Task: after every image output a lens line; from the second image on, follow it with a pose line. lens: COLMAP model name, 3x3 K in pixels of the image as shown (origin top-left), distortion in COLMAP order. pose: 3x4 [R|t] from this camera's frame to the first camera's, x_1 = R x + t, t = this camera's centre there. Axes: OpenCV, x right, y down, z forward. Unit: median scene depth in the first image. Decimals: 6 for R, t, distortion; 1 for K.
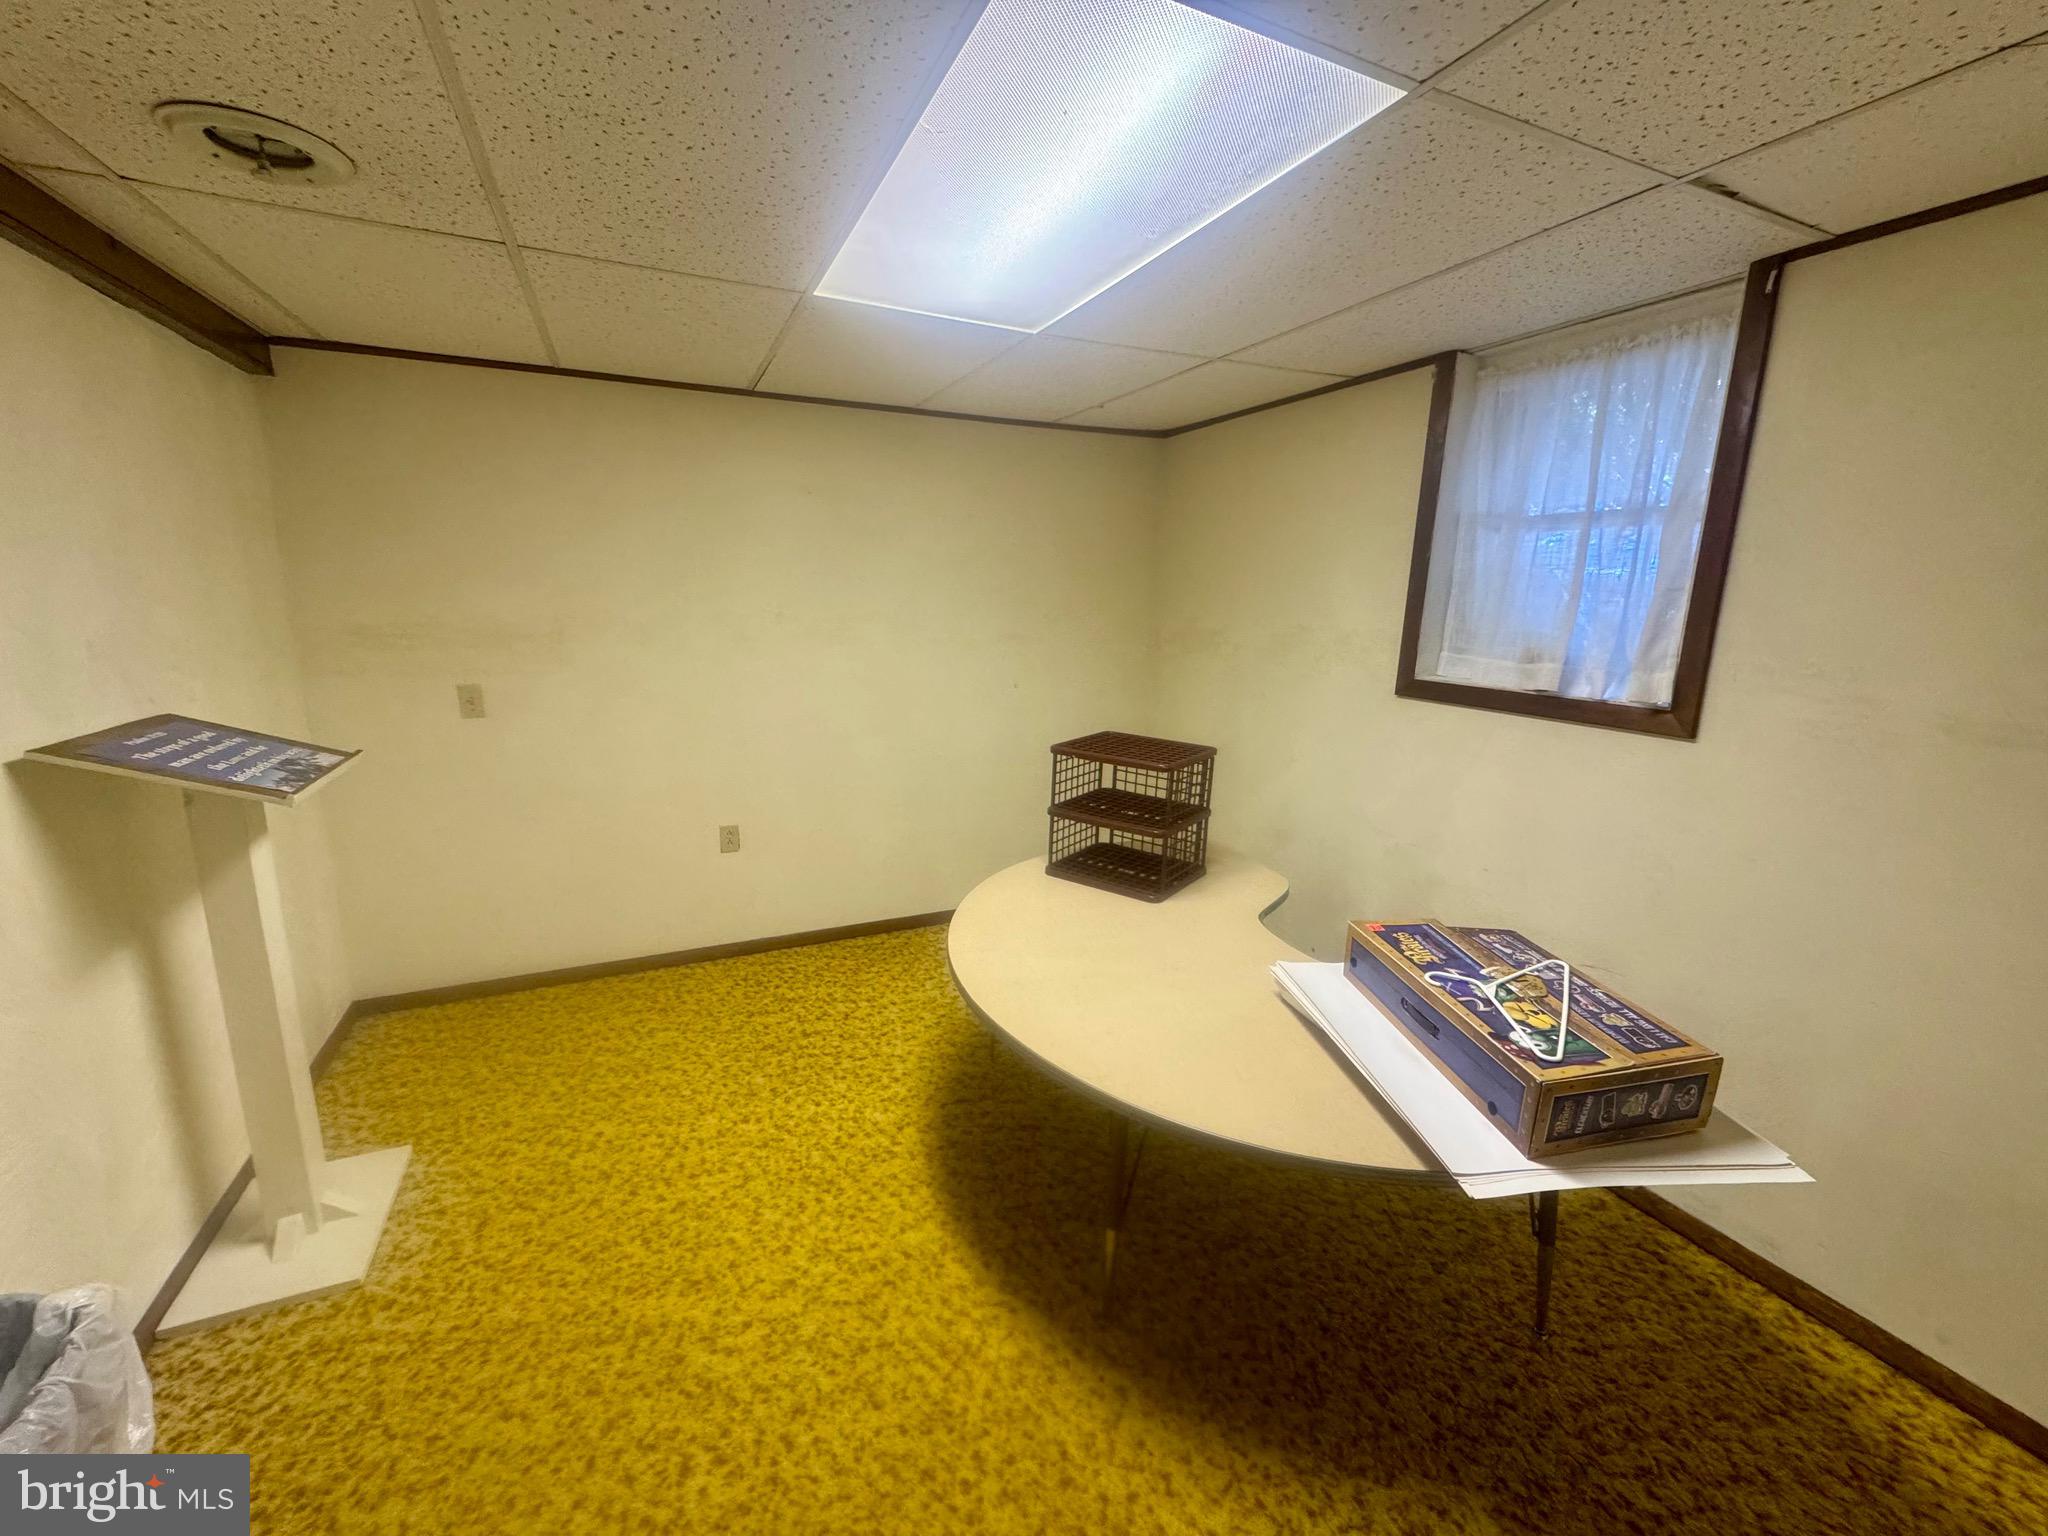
lens RADIAL K [[819.9, 0, 1018.9], [0, 819.9, 769.5], [0, 0, 1]] dist [-0.004448, -0.000625]
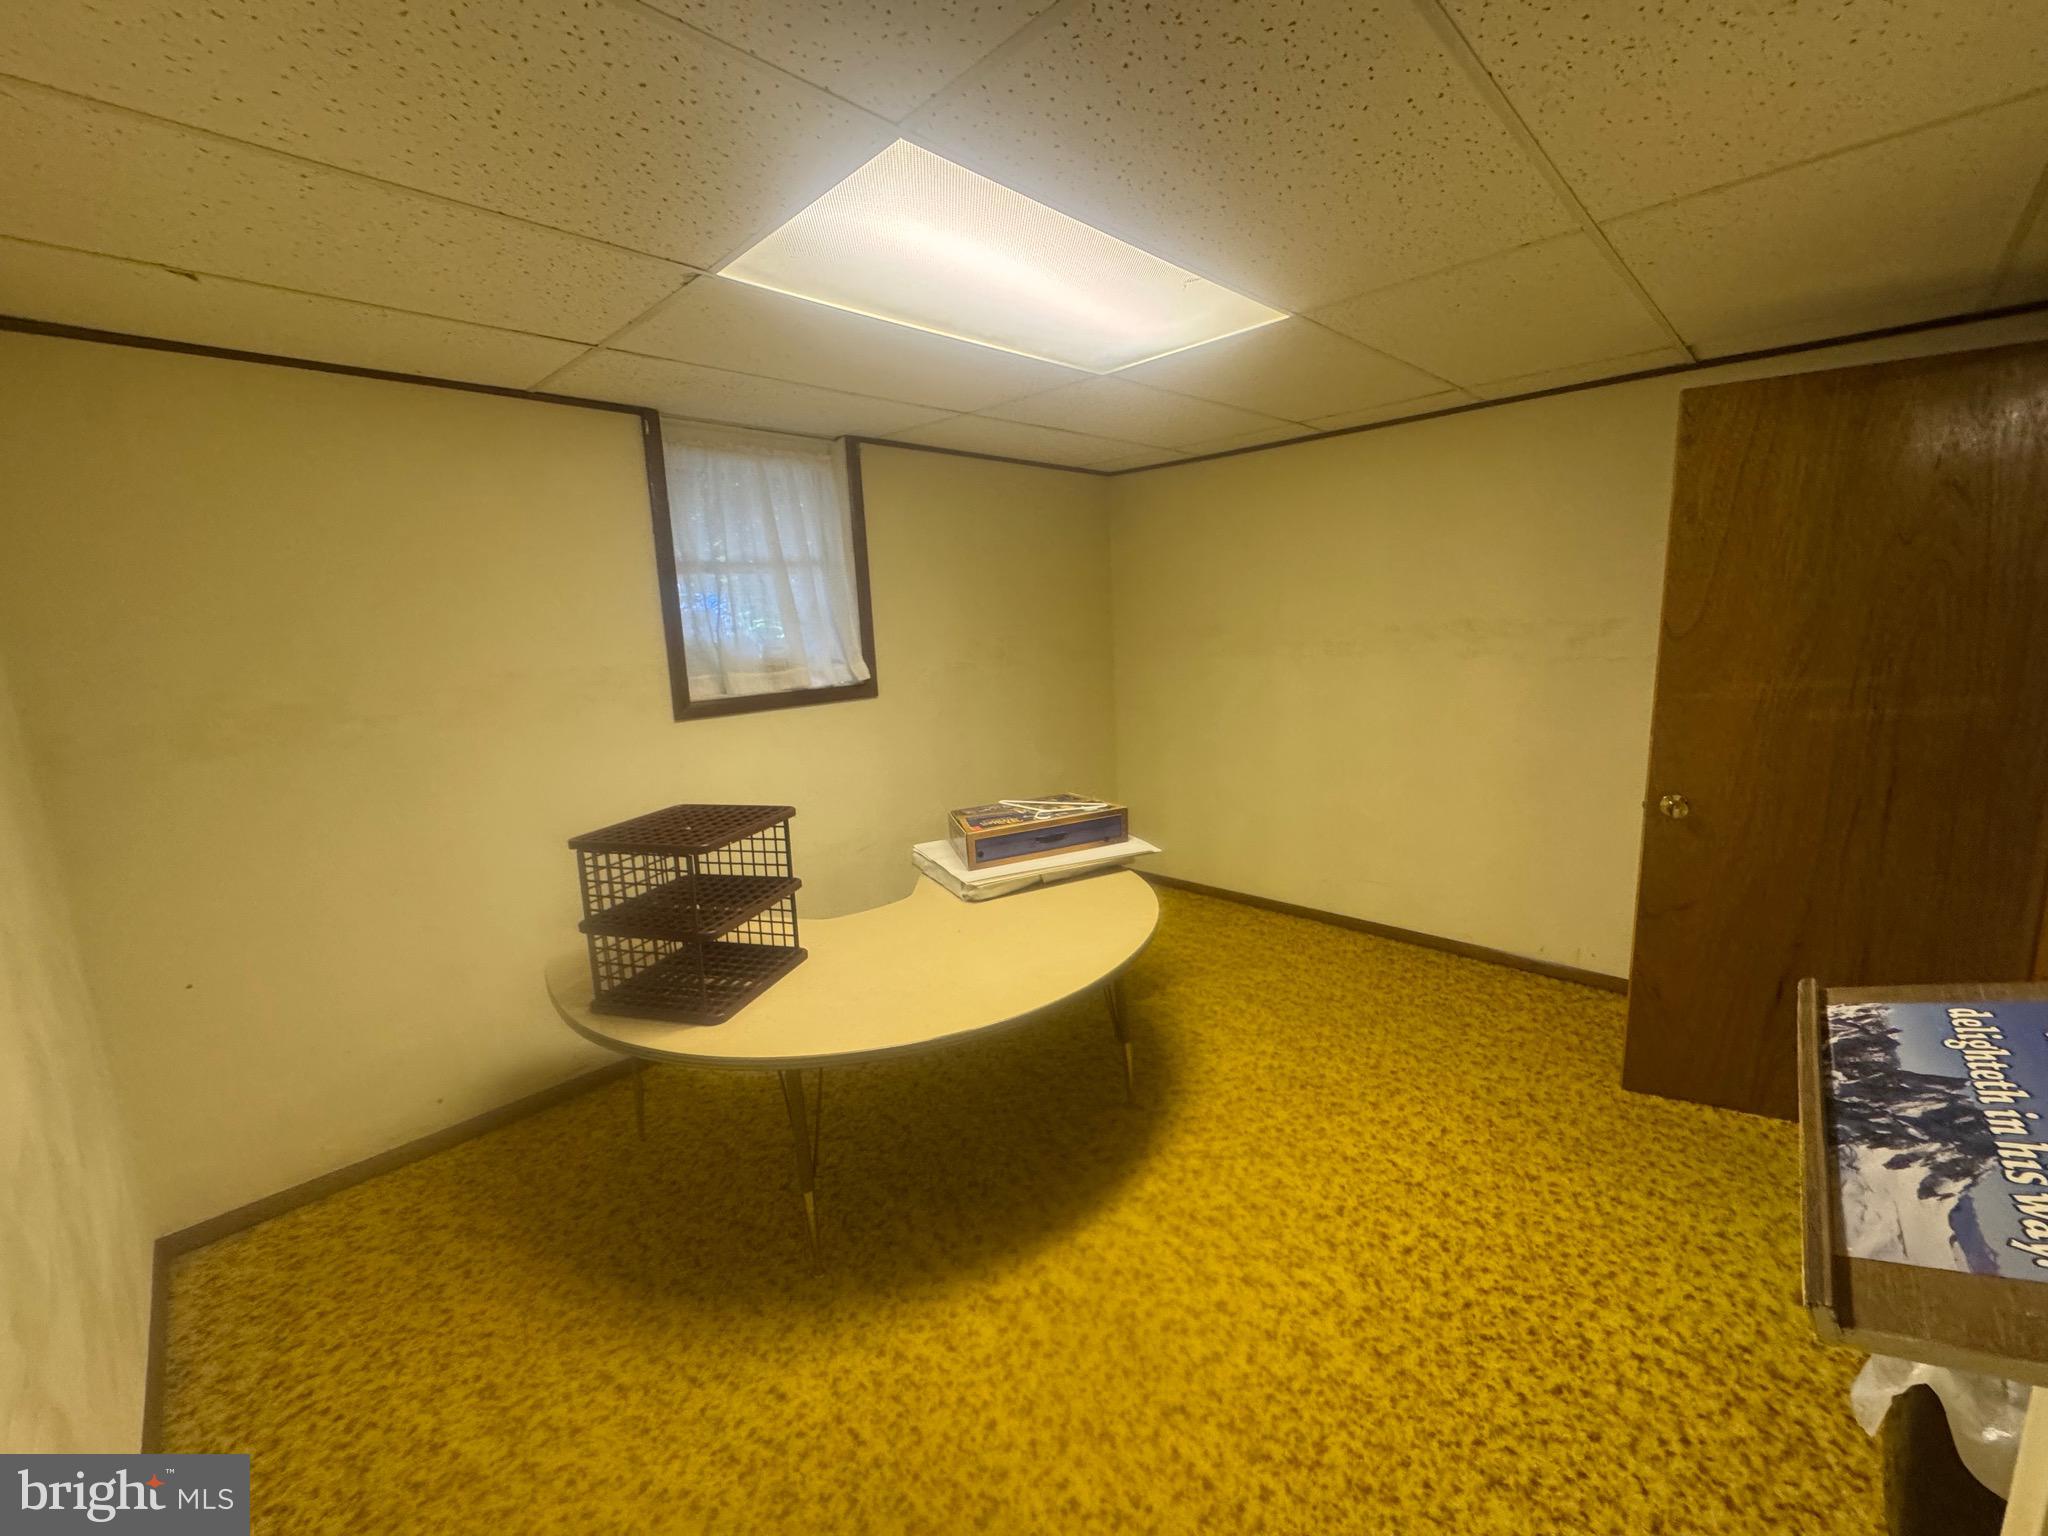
lens RADIAL K [[819.9, 0, 1029.5], [0, 819.9, 764.0], [0, 0, 1]] dist [-0.004448, -0.000625]
pose [[-0.367072, -0.164900, 0.915460, -1.012865], [0.231944, 0.936849, 0.261755, -0.307788], [-0.900811, 0.308418, -0.305643, 1.364311]]
